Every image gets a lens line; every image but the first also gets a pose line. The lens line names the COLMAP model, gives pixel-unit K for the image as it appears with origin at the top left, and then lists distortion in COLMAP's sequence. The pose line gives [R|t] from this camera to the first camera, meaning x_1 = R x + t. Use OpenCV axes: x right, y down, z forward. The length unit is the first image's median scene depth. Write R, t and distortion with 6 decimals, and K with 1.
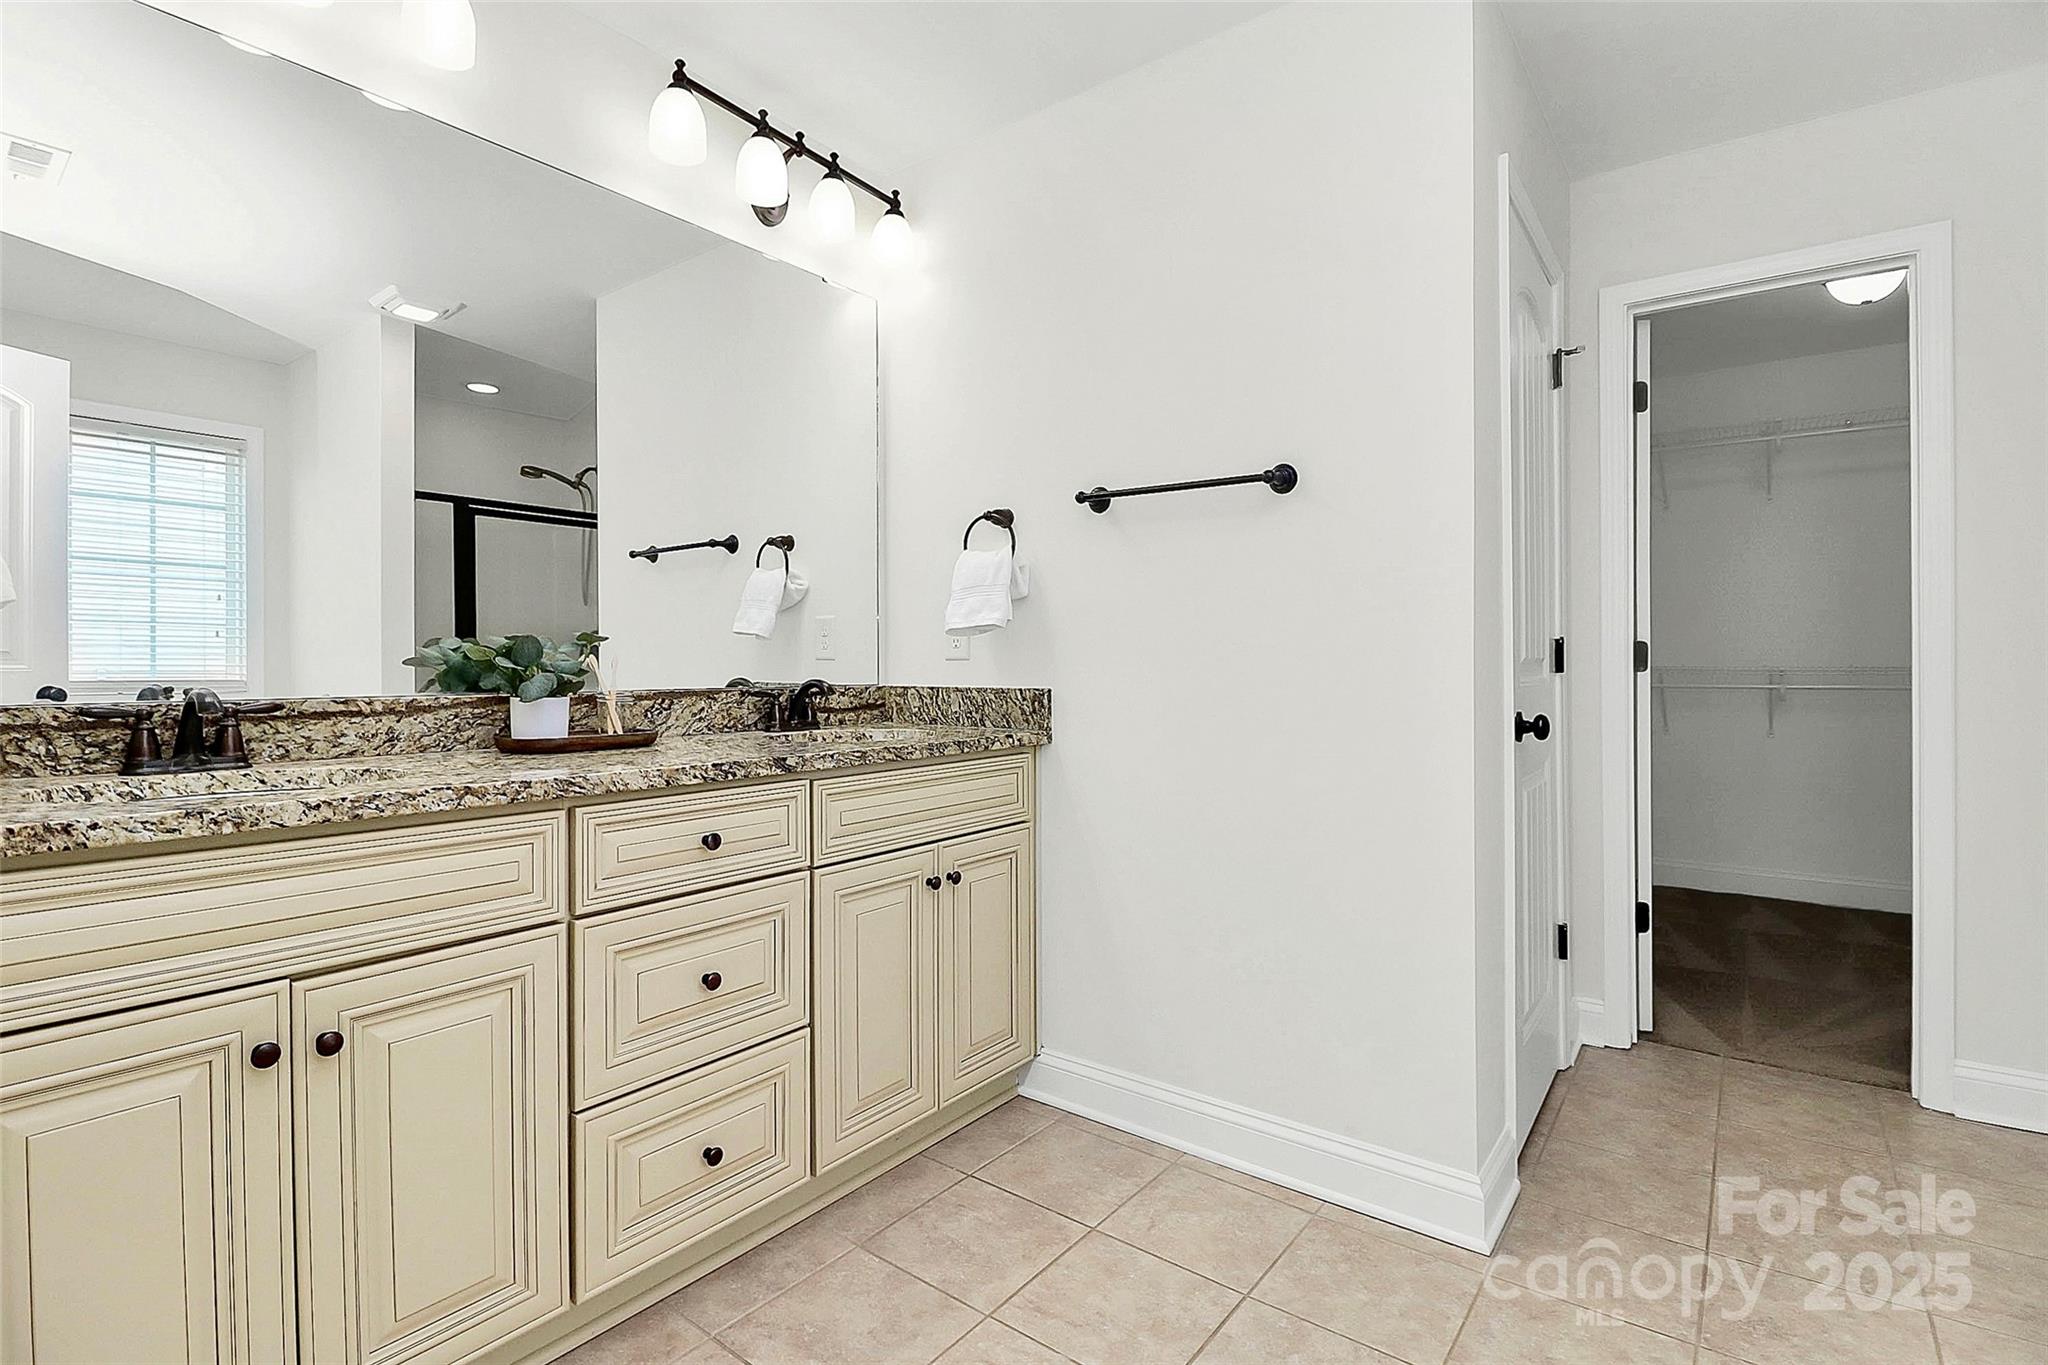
lens RADIAL K [[977.7, 0, 1019.9], [0, 977.7, 641.1], [0, 0, 1]] dist [-0.000669, -0.000411]
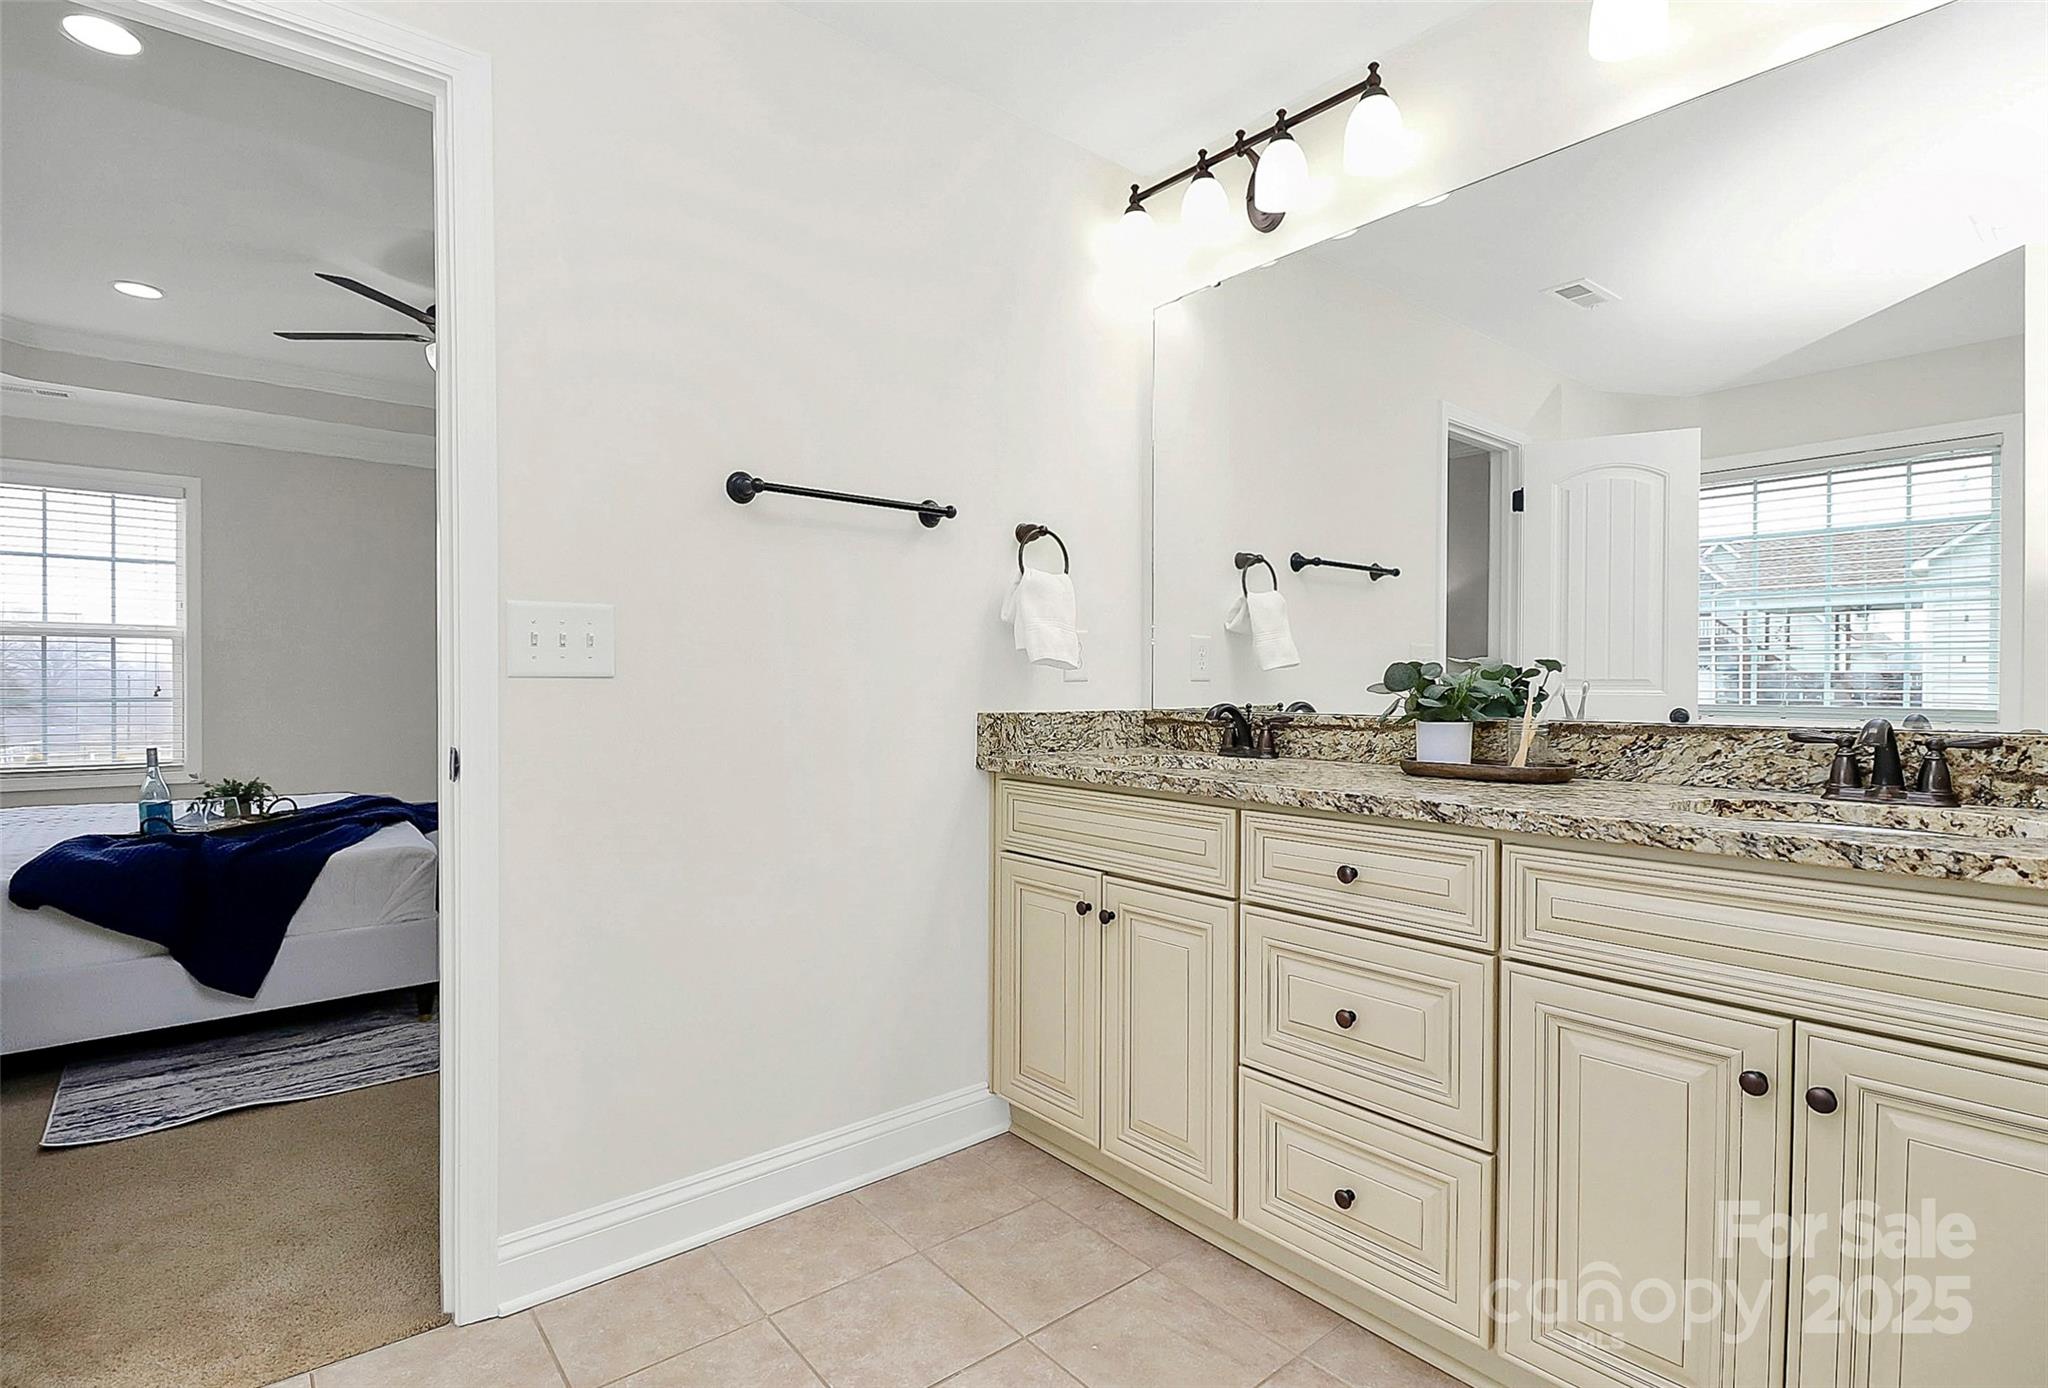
lens RADIAL K [[976.3, 0, 1029.3], [0, 976.3, 705.6], [0, 0, 1]] dist [0.014613, -0.000250]
pose [[-0.199274, 0.019136, -0.979757, 0.645344], [0.018636, 0.999703, 0.015736, 0.017316], [0.979767, -0.015123, -0.199571, 0.837461]]
